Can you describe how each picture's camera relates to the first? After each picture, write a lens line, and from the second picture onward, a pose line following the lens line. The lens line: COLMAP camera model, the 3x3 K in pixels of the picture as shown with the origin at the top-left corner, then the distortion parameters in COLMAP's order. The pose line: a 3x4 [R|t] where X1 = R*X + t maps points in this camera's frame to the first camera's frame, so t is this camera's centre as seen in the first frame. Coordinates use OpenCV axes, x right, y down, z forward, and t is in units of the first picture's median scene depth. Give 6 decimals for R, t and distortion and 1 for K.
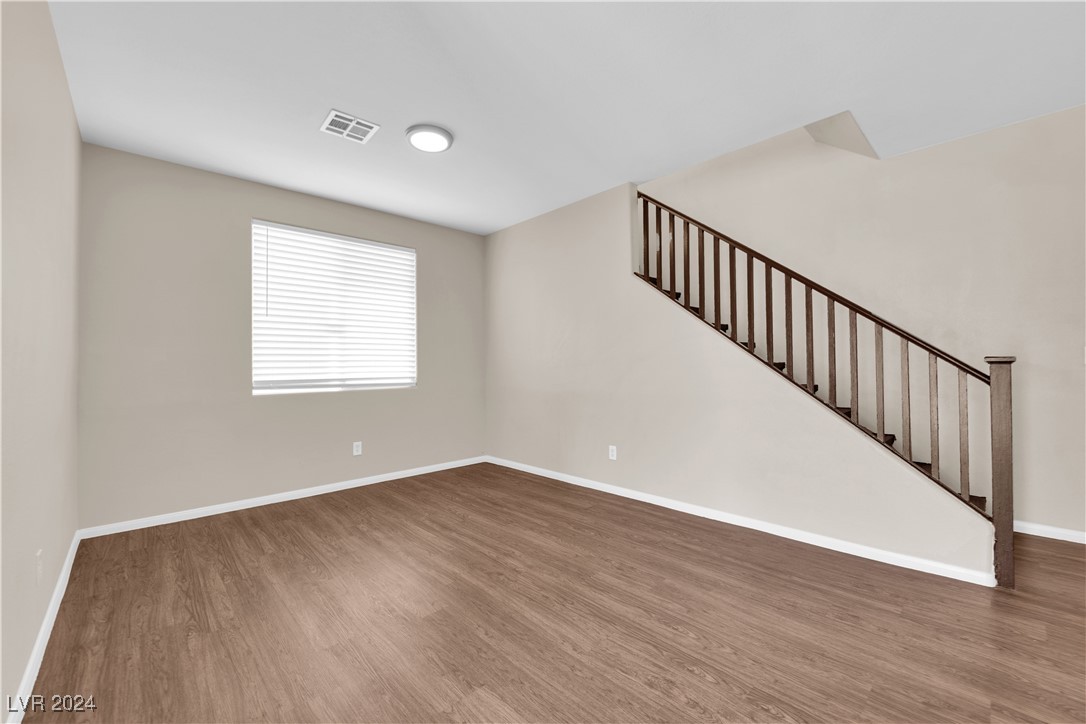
lens RADIAL K [[433.0, 0, 543.0], [0, 433.0, 362.0], [0, 0, 1]] dist [-0.000371, -0.008690]
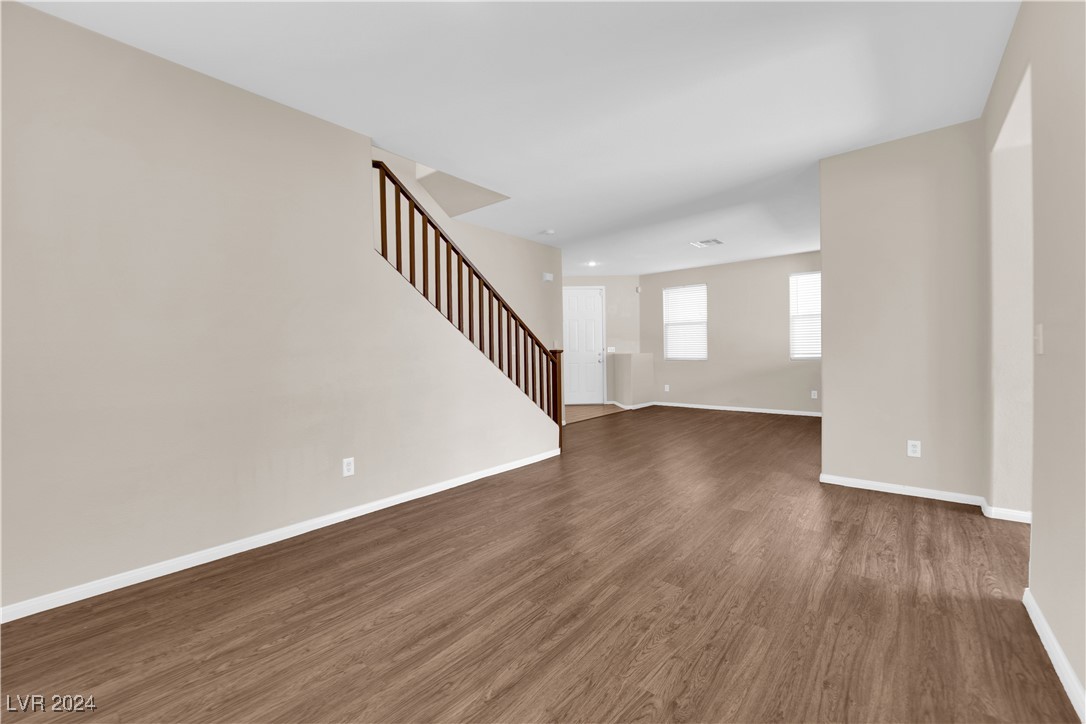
lens RADIAL K [[433.0, 0, 543.0], [0, 433.0, 362.0], [0, 0, 1]] dist [-0.000371, -0.008690]
pose [[-0.106015, -0.007865, 0.994333, -0.834186], [0.007704, 0.999932, 0.008731, 0.020690], [-0.994335, 0.008586, -0.105947, 0.937855]]
